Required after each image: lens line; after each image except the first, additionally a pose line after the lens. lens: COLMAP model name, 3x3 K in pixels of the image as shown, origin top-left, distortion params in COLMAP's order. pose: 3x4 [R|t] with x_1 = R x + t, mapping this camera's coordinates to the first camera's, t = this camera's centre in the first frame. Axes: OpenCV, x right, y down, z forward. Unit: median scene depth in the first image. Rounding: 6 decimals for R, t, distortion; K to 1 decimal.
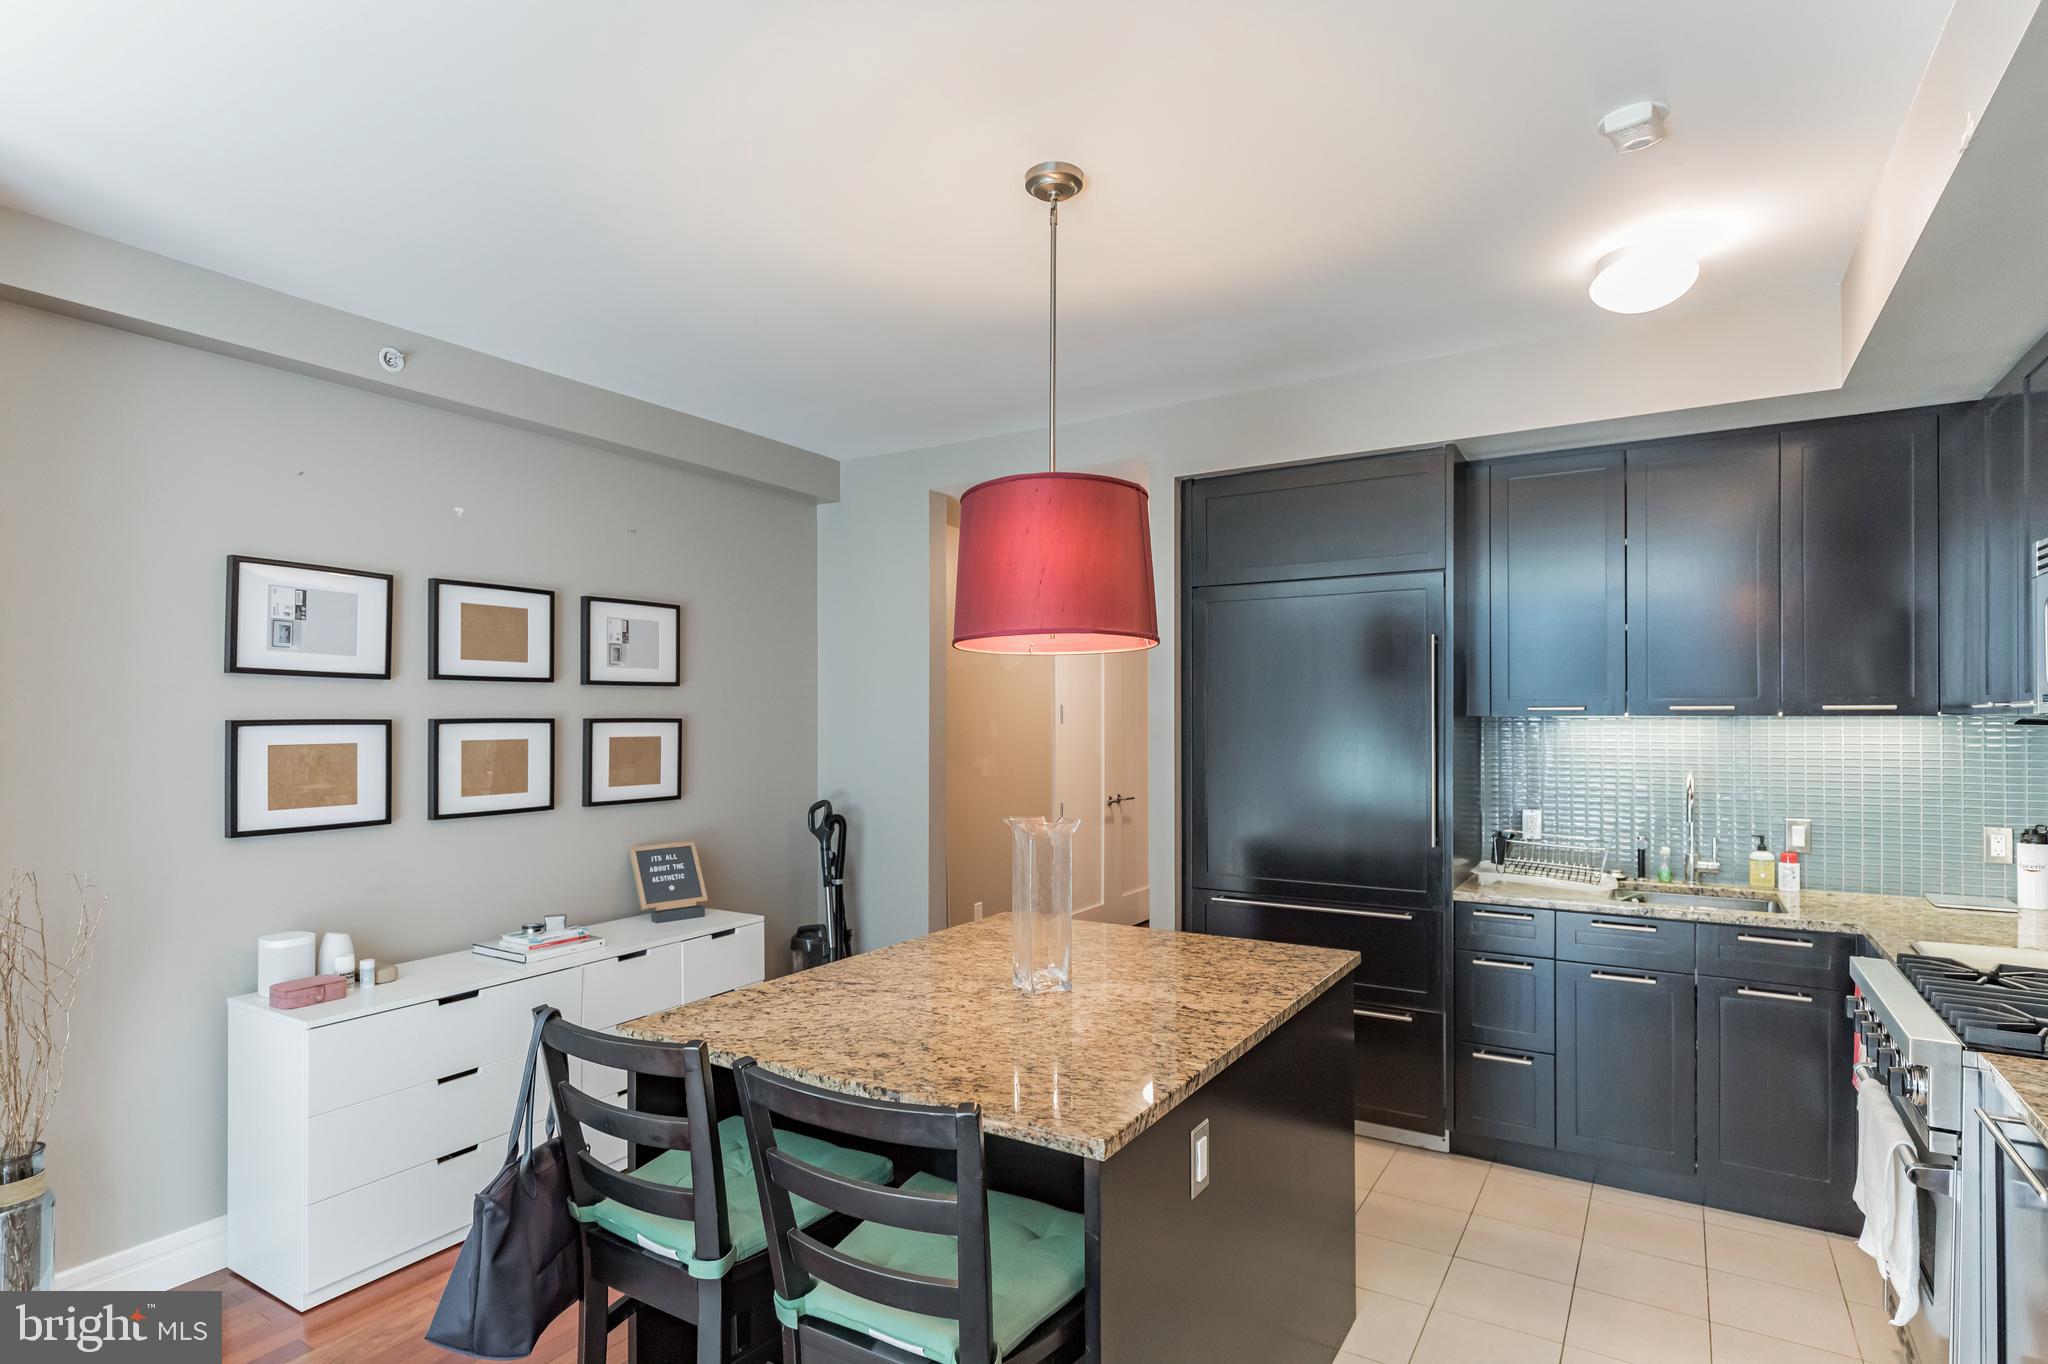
lens RADIAL K [[1047.3, 0, 1016.4], [0, 1047.3, 704.0], [0, 0, 1]] dist [0.002008, -0.000627]
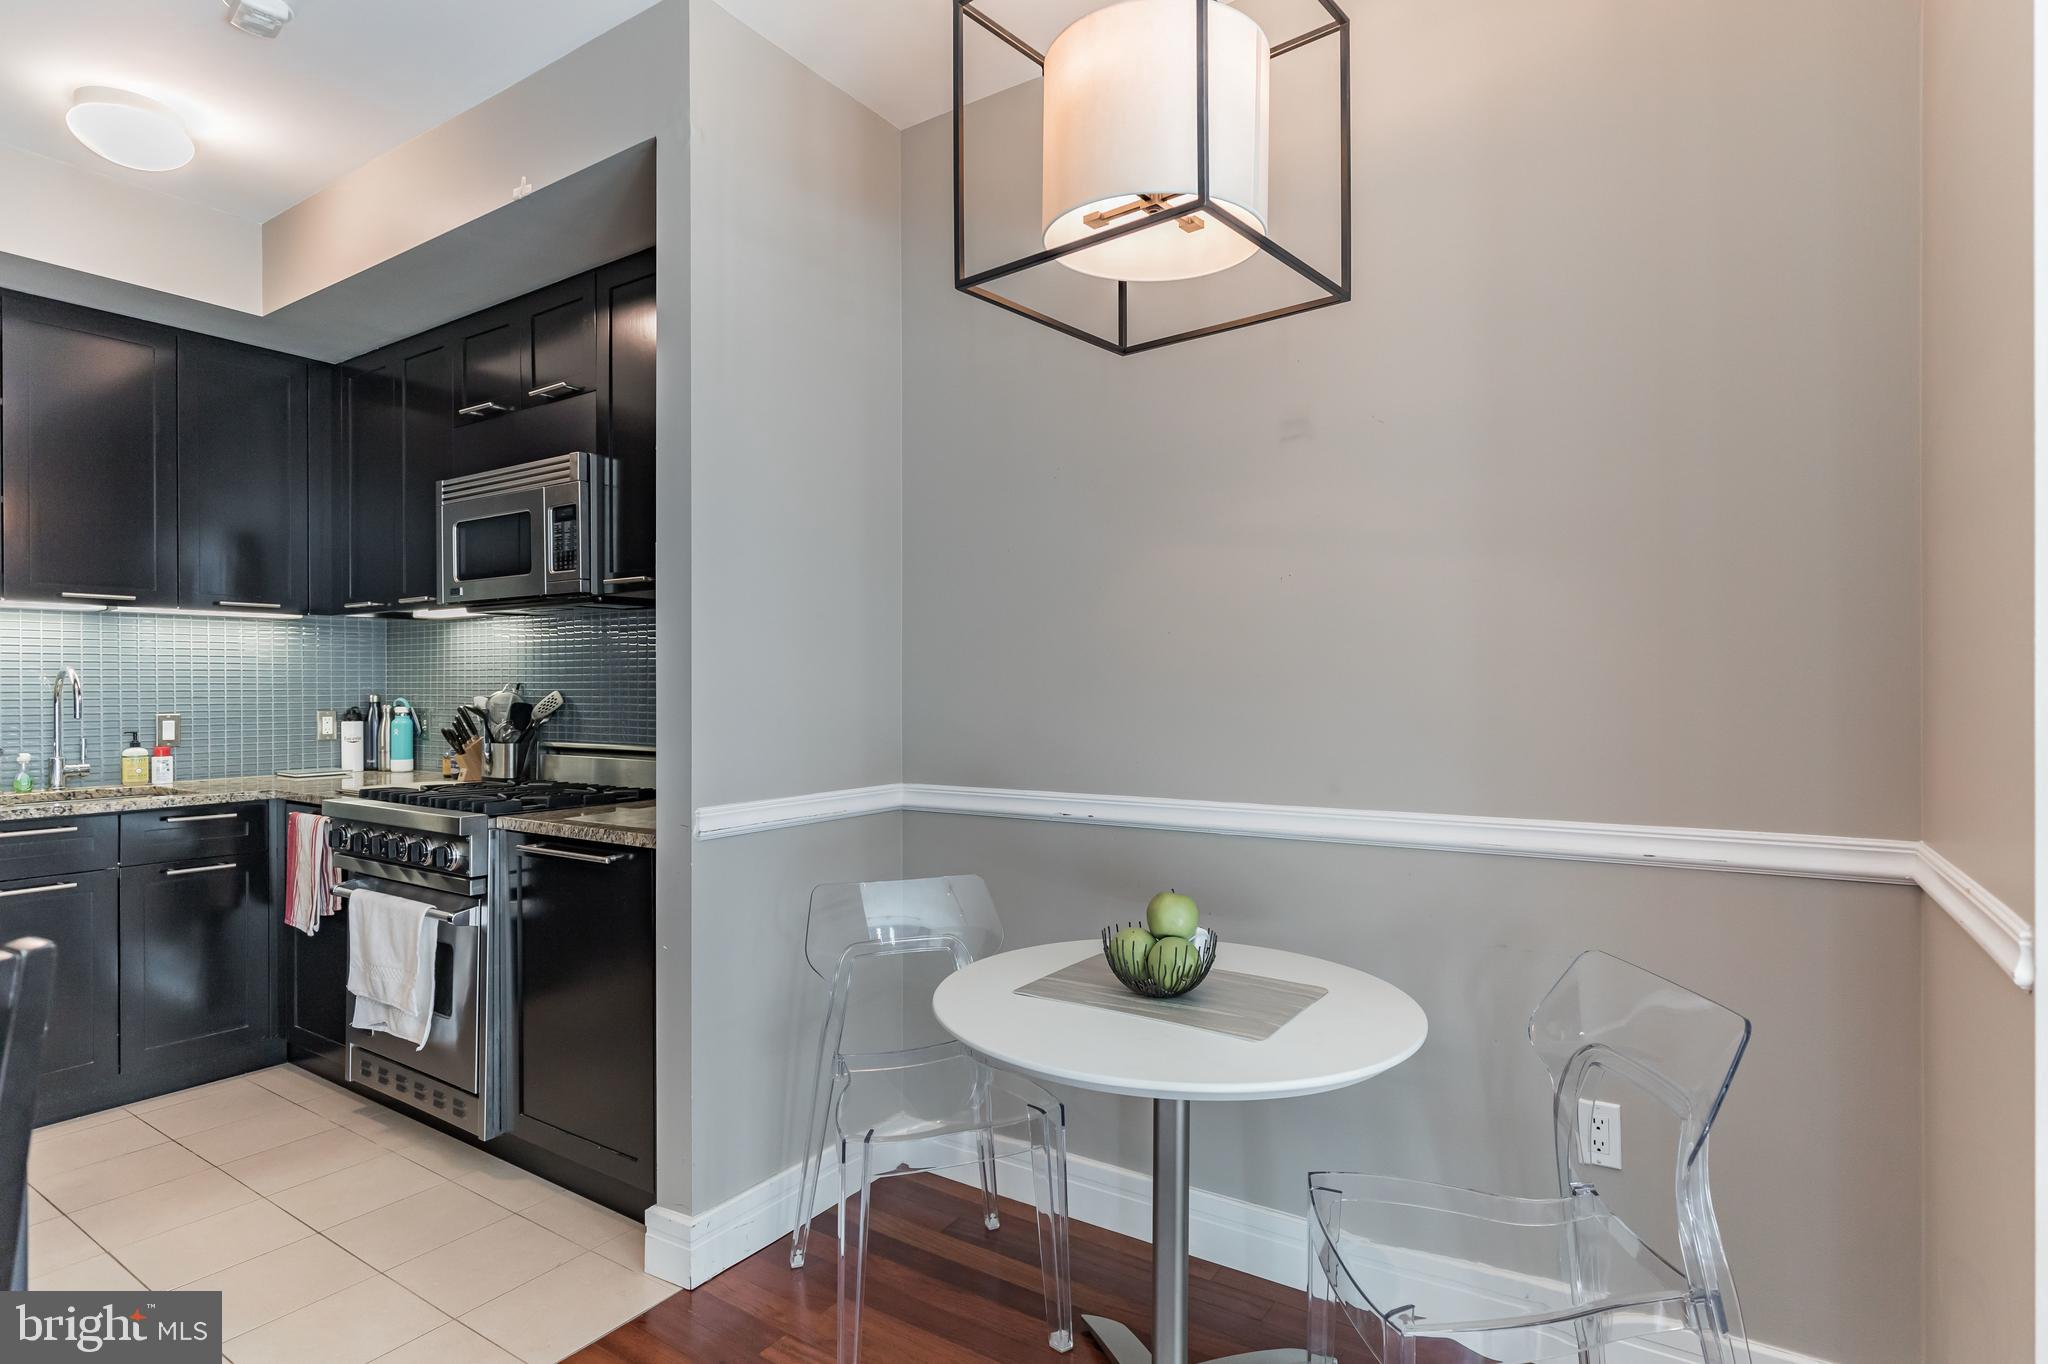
lens RADIAL K [[1049.5, 0, 1028.7], [0, 1049.5, 690.2], [0, 0, 1]] dist [0.002615, 0.001377]
pose [[0.032775, -0.005697, 0.999447, -0.303448], [-0.006612, 0.999961, 0.005917, 0.082602], [-0.999441, -0.006802, 0.032736, 0.122385]]
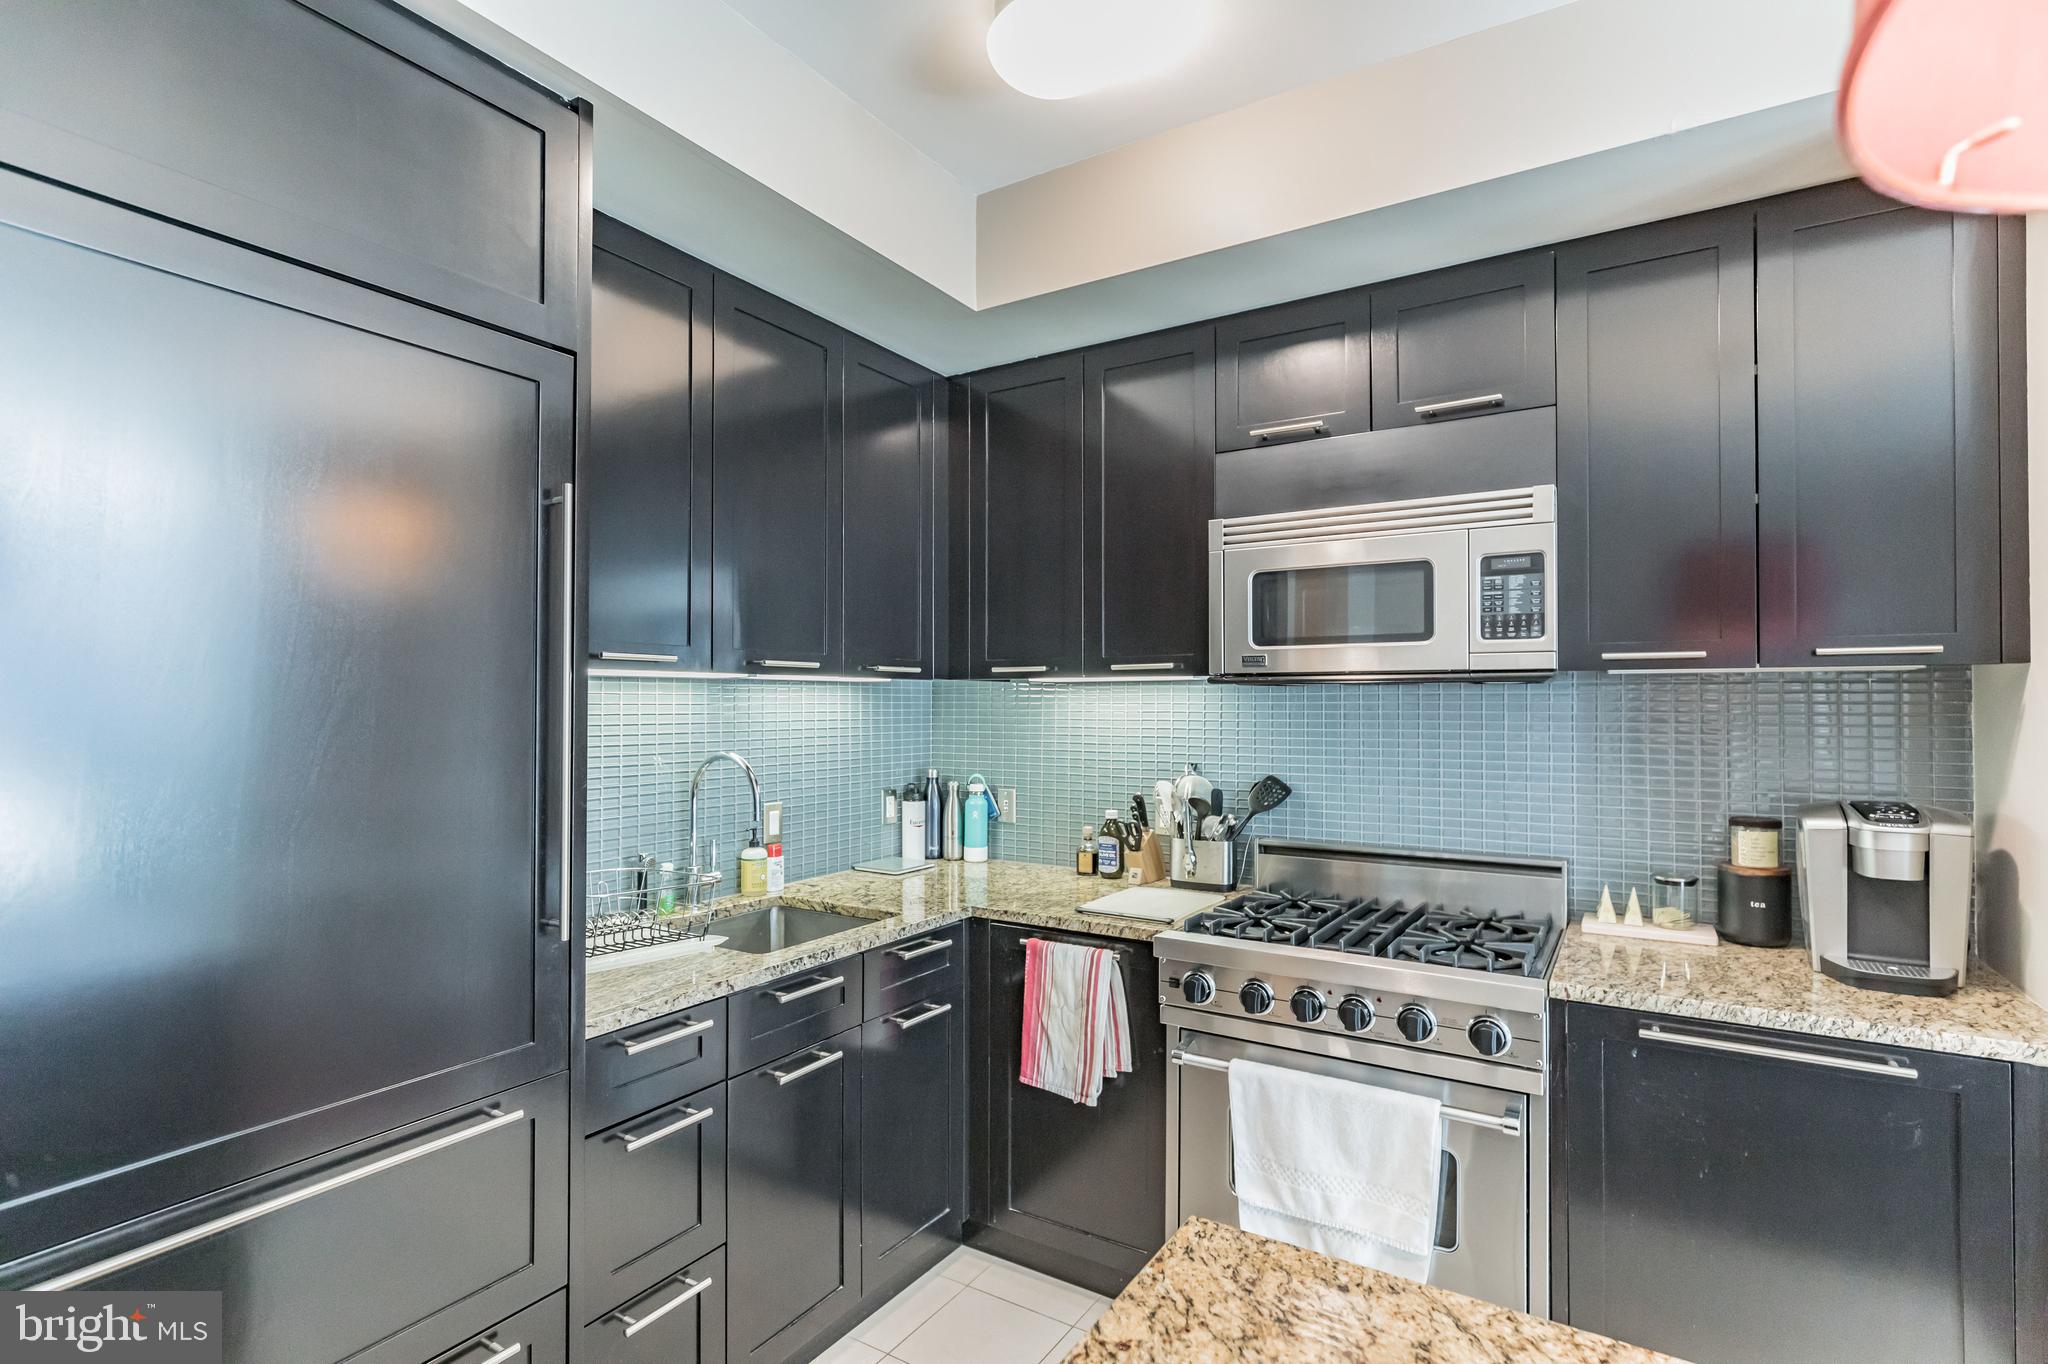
lens RADIAL K [[972.4, 0, 1036.6], [0, 972.4, 692.5], [0, 0, 1]] dist [0.000975, 0.001994]
pose [[-0.008419, 0.012000, 0.999893, -0.044063], [-0.009309, 0.999884, -0.012078, 0.031866], [-0.999921, -0.009409, -0.008307, 0.886458]]
